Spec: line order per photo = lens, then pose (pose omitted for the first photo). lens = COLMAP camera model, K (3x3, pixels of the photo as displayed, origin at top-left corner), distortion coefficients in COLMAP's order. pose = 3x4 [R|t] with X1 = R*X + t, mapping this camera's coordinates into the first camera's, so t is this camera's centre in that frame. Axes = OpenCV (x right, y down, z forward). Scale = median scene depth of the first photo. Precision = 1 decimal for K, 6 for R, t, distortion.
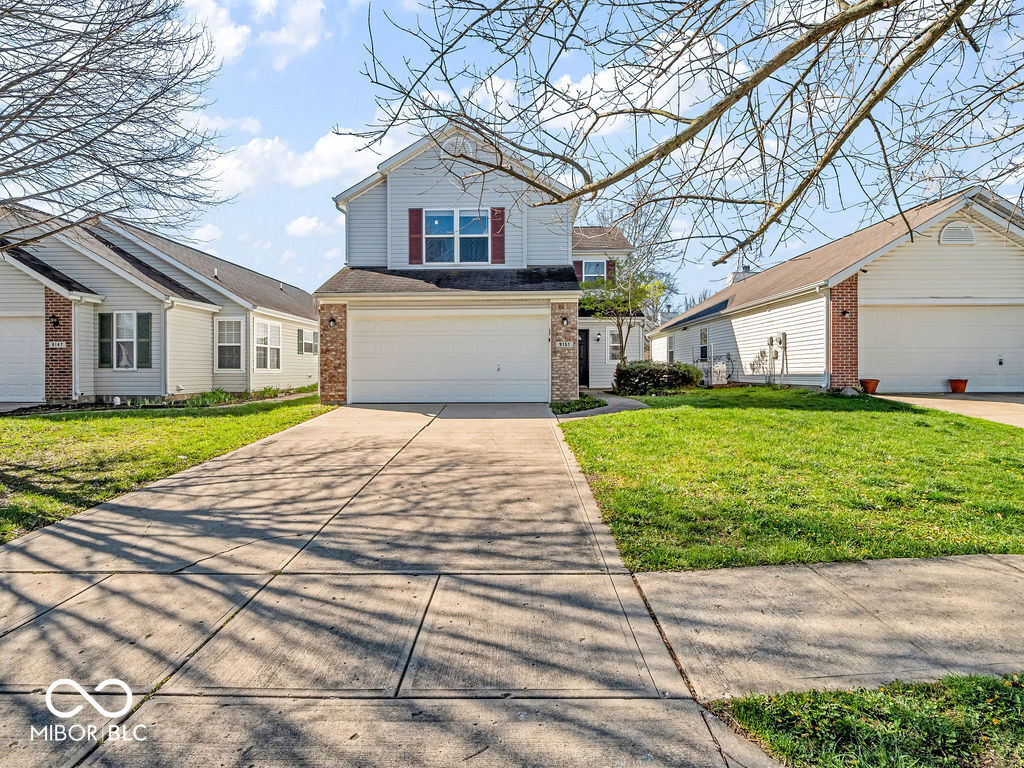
lens RADIAL K [[512.9, 0, 512.3], [0, 512.9, 369.0], [0, 0, 1]] dist [-0.013440, -0.001352]
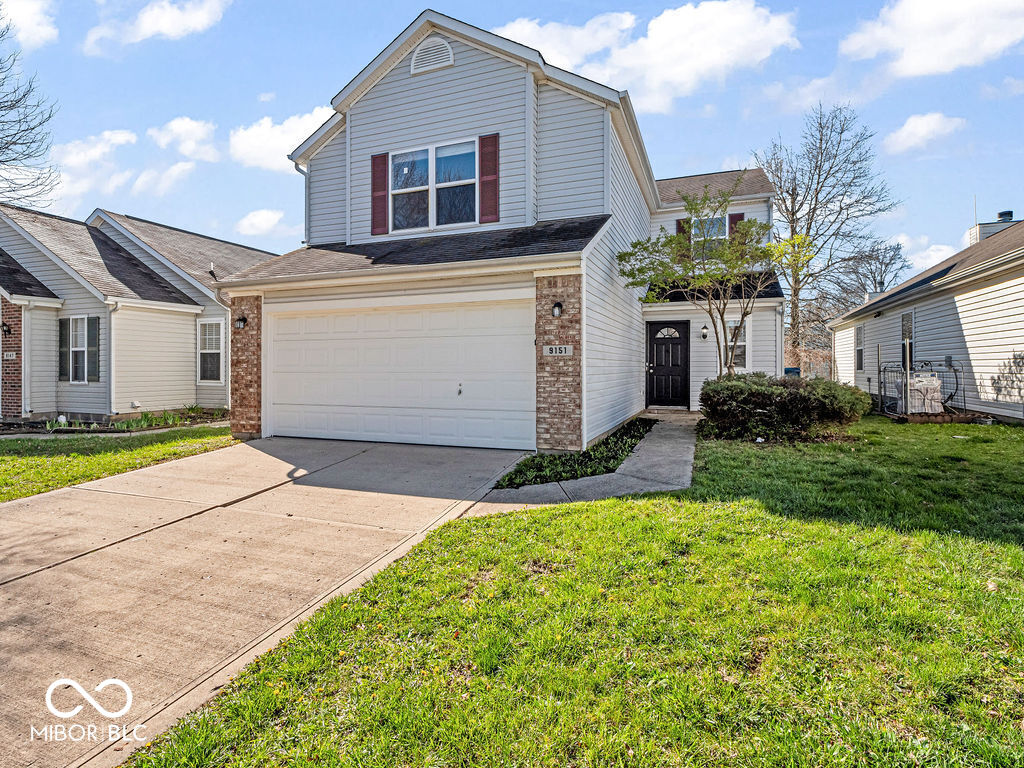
lens RADIAL K [[521.7, 0, 509.4], [0, 521.7, 366.1], [0, 0, 1]] dist [0.000380, -0.013513]
pose [[0.939108, 0.001349, -0.343619, 0.219112], [-0.000309, 0.999995, 0.003082, -0.029082], [0.343621, -0.002788, 0.939104, 0.398104]]
